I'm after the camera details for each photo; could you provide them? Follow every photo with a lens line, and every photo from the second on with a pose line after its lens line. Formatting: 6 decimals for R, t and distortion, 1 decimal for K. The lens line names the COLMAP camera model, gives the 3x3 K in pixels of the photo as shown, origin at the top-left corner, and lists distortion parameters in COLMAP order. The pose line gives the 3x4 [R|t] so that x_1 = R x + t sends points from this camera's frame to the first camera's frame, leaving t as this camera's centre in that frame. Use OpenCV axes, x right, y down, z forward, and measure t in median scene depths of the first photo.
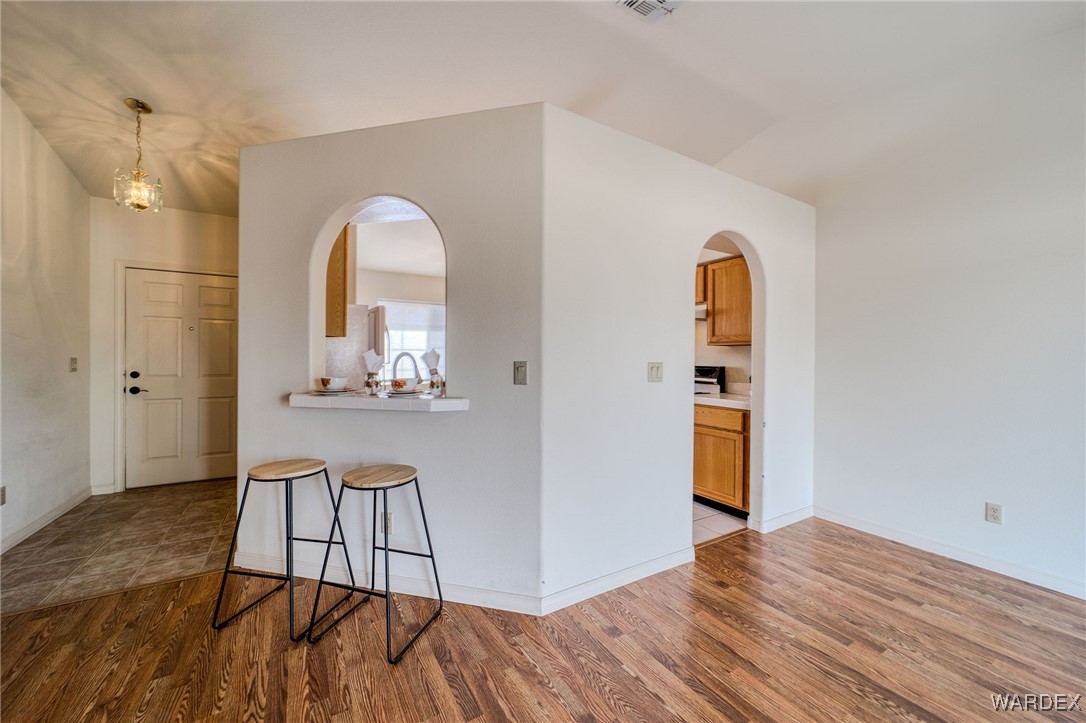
lens RADIAL K [[416.1, 0, 544.0], [0, 416.1, 360.2], [0, 0, 1]] dist [-0.002448, -0.000174]
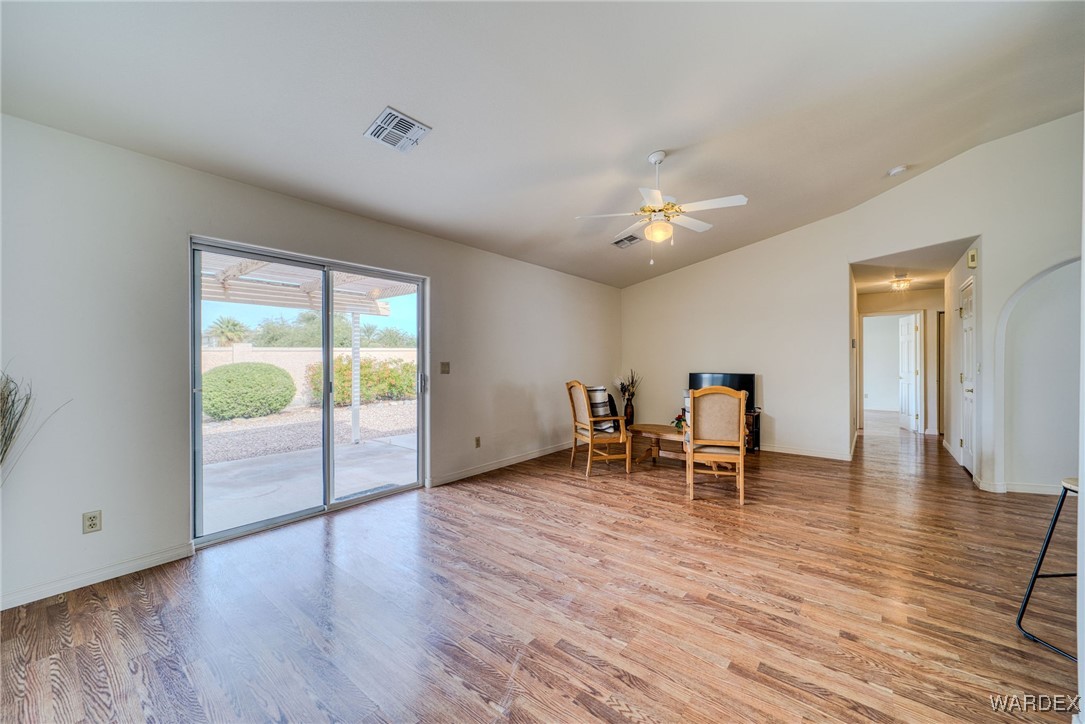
lens RADIAL K [[415.7, 0, 543.2], [0, 415.7, 362.1], [0, 0, 1]] dist [-0.002448, -0.000174]
pose [[-0.937551, -0.001805, -0.347844, 1.272093], [-0.002382, 0.999996, 0.001232, 0.002650], [0.347841, 0.001983, -0.937552, 1.634085]]
